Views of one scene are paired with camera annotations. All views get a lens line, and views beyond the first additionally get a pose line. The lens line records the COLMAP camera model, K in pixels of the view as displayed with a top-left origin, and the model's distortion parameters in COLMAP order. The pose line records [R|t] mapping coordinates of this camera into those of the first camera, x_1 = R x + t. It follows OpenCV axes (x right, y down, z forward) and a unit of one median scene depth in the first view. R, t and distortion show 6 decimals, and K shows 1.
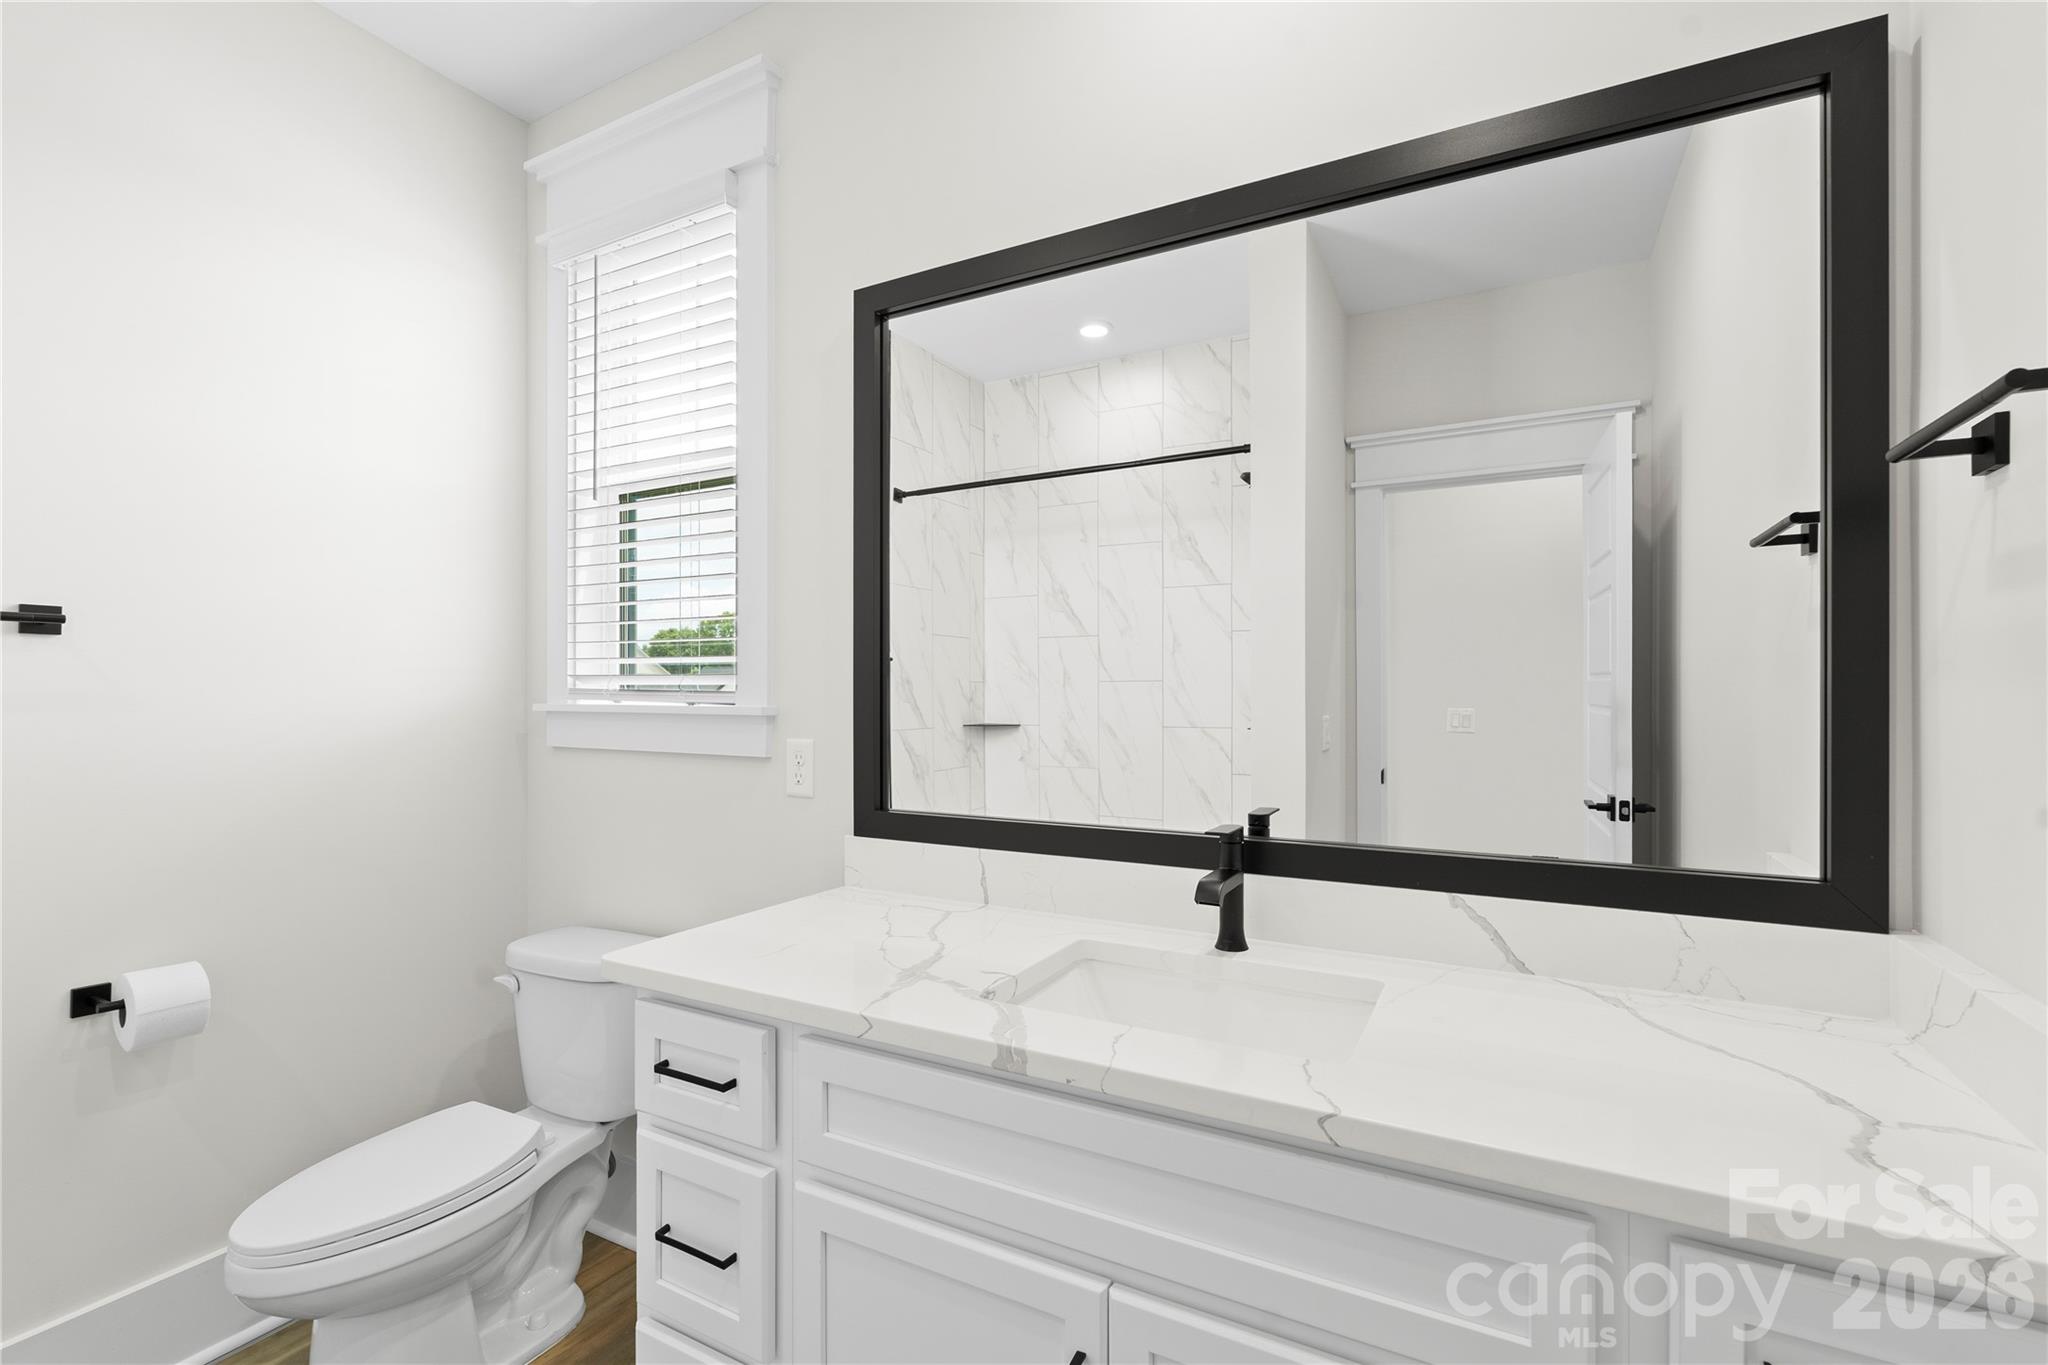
lens RADIAL K [[903.7, 0, 1028.1], [0, 903.7, 683.2], [0, 0, 1]] dist [-0.000195, -0.000249]
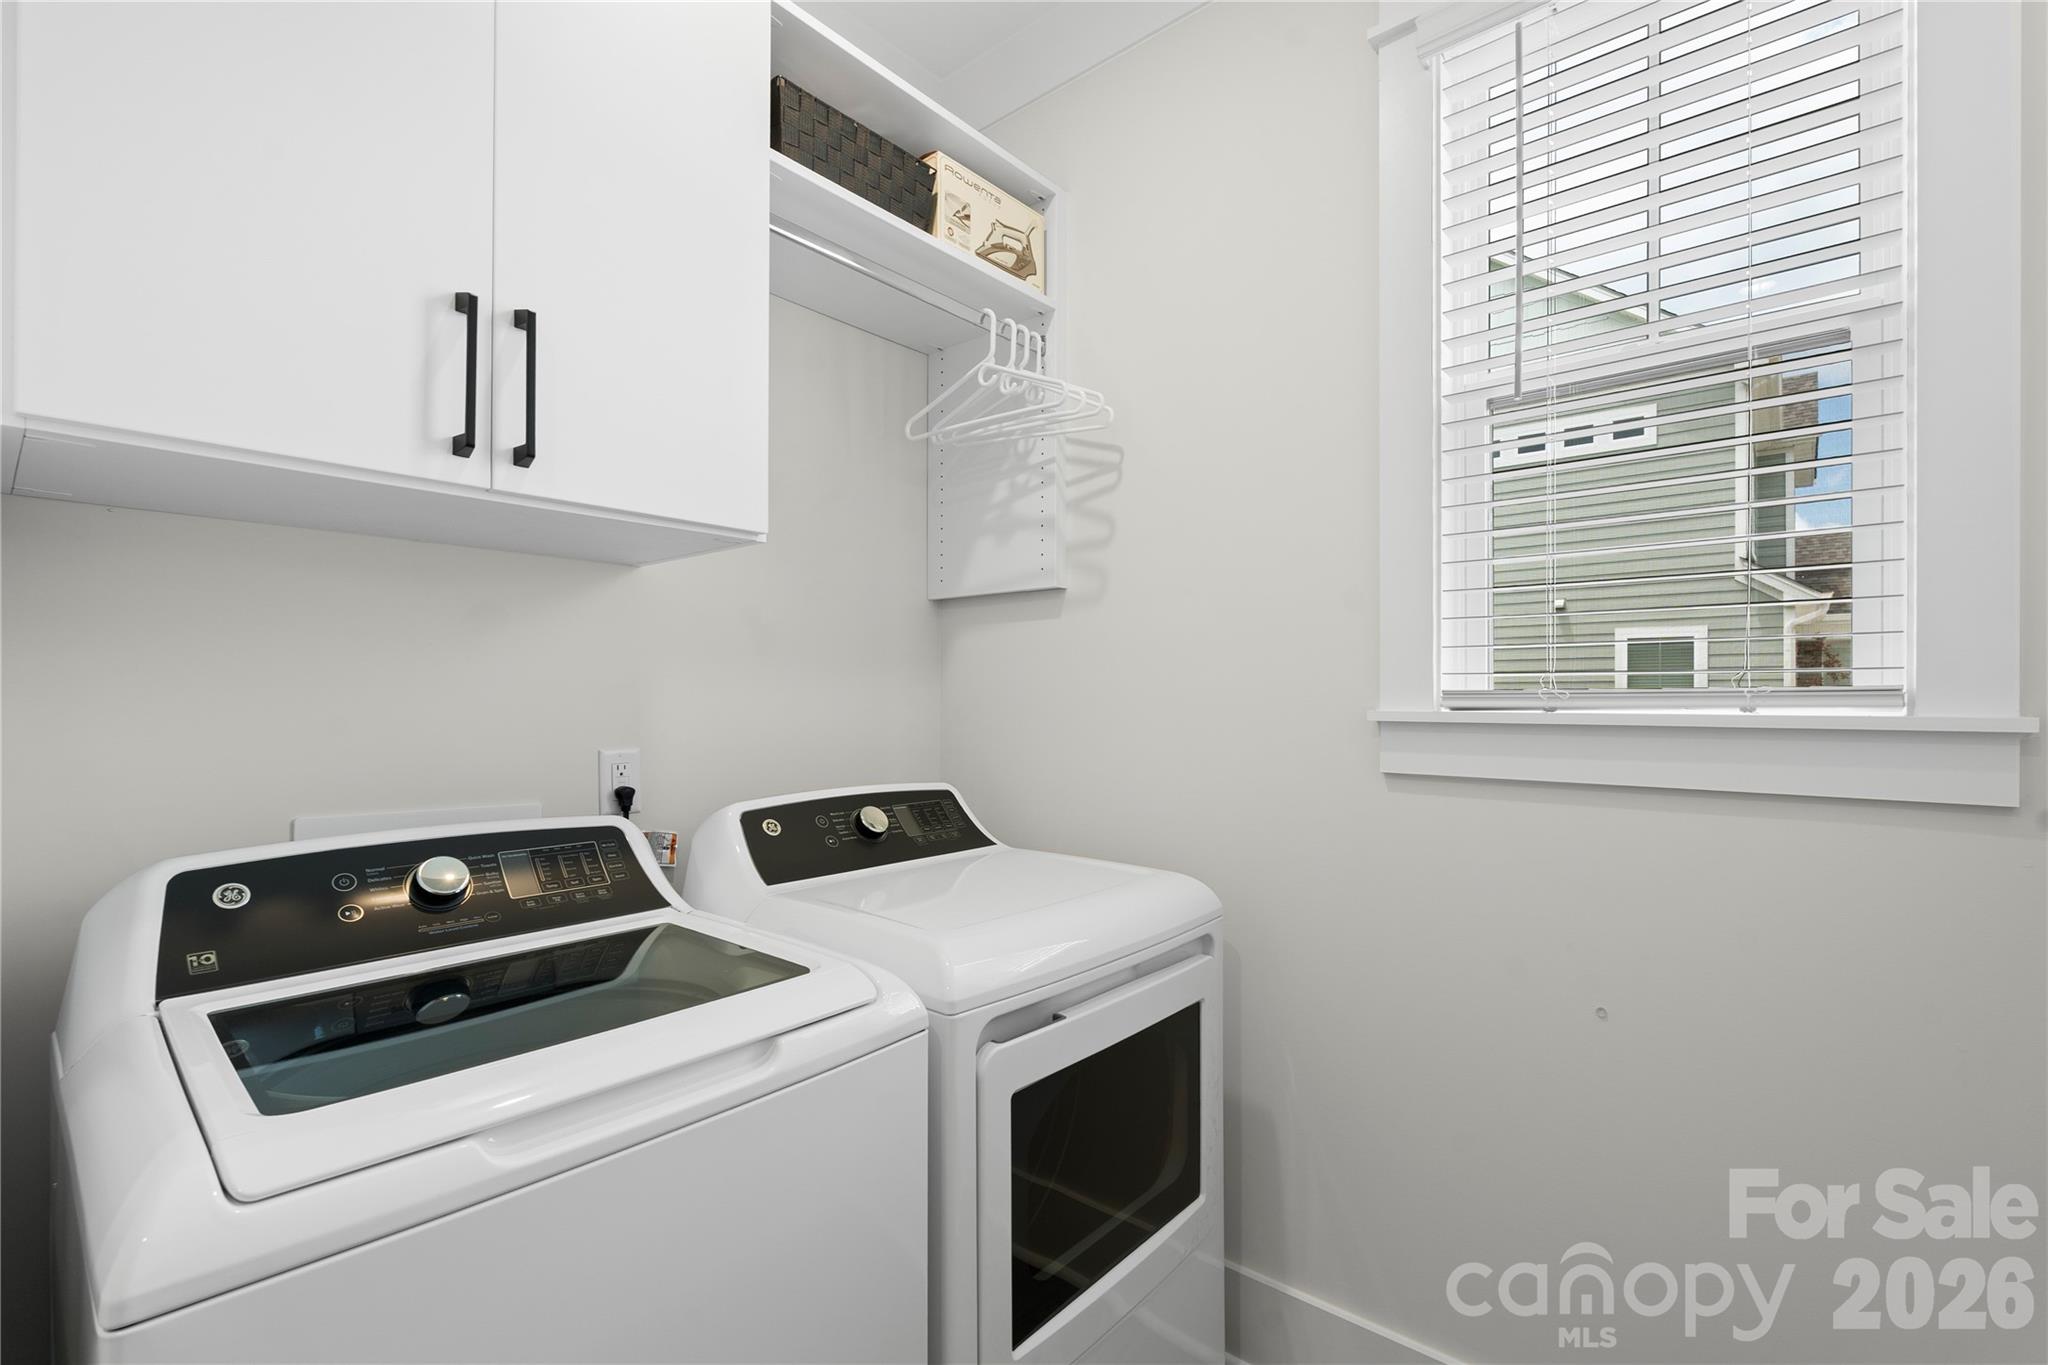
lens RADIAL K [[903.7, 0, 1023.8], [0, 903.7, 680.4], [0, 0, 1]] dist [-0.000195, -0.000249]
pose [[0.976005, -0.003175, -0.217724, -0.714405], [0.002475, 0.999991, -0.003489, 0.002424], [0.217733, 0.002866, 0.976004, 0.295722]]
